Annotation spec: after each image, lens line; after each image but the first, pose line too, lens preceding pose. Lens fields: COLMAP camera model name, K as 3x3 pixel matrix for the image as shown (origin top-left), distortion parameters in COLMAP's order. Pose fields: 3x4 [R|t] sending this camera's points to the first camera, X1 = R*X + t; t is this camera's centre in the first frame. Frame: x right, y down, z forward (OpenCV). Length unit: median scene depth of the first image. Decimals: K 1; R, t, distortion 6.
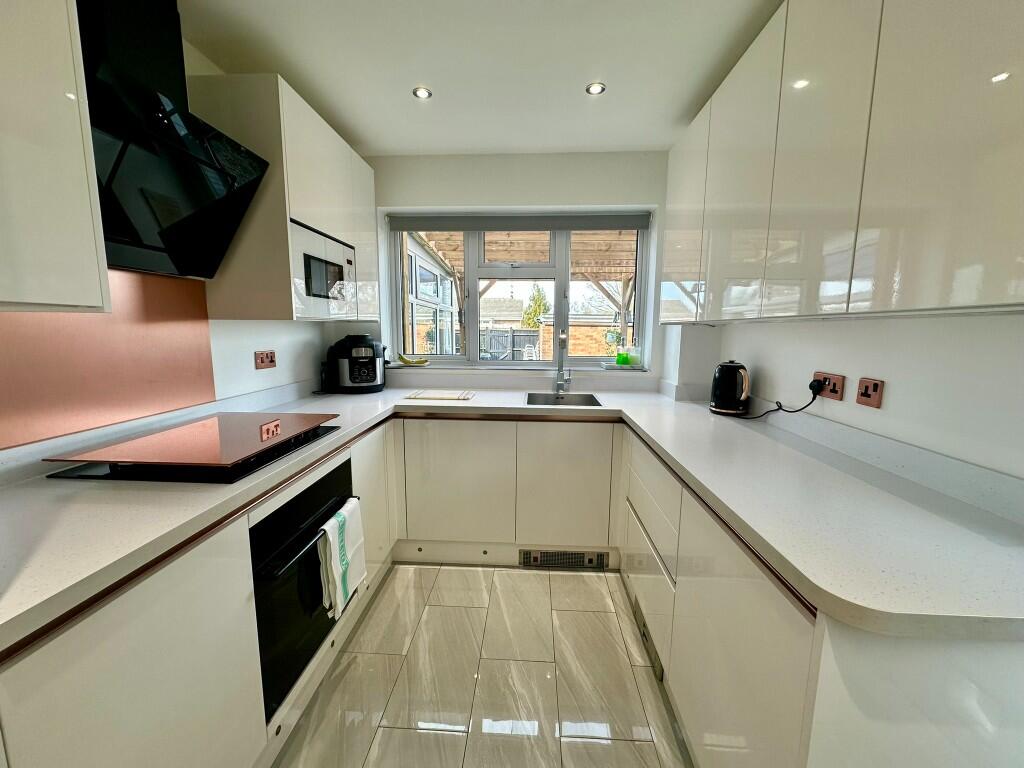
lens RADIAL K [[408.2, 0, 512.9], [0, 408.2, 384.4], [0, 0, 1]] dist [-0.002876, 0.000630]
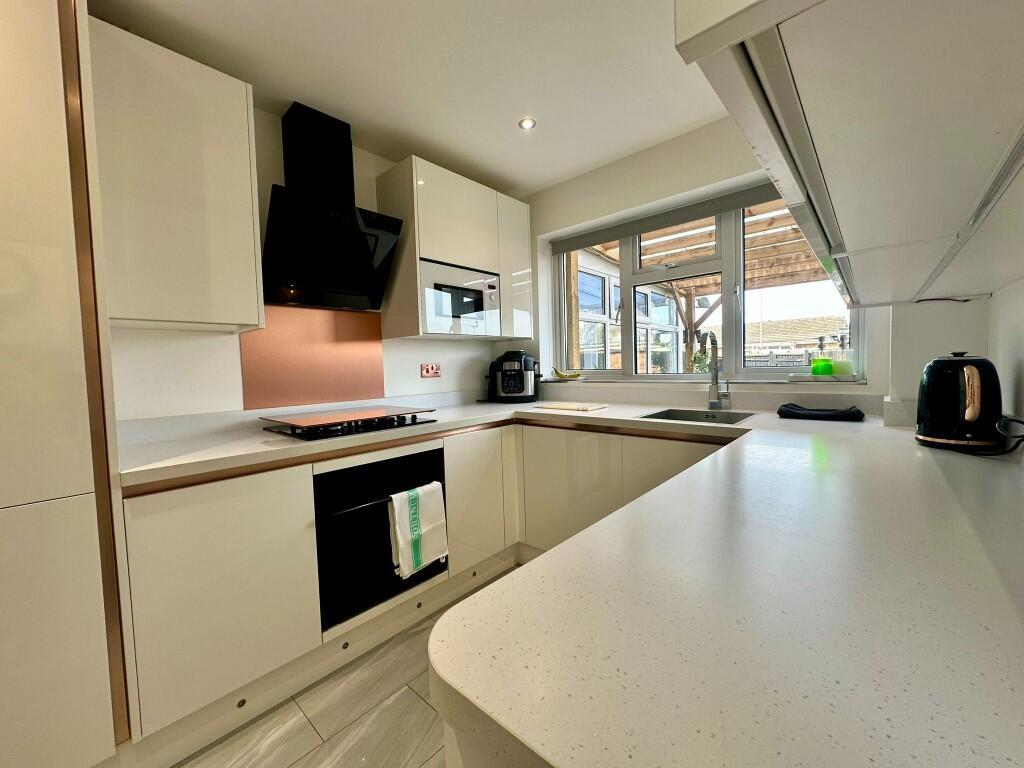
lens RADIAL K [[408.2, 0, 512.3], [0, 408.2, 384.1], [0, 0, 1]] dist [-0.002876, 0.000630]
pose [[0.774441, -0.002120, -0.632643, 0.369258], [-0.050355, 0.996615, -0.064981, 0.047481], [0.630639, 0.082181, 0.771713, 0.155200]]
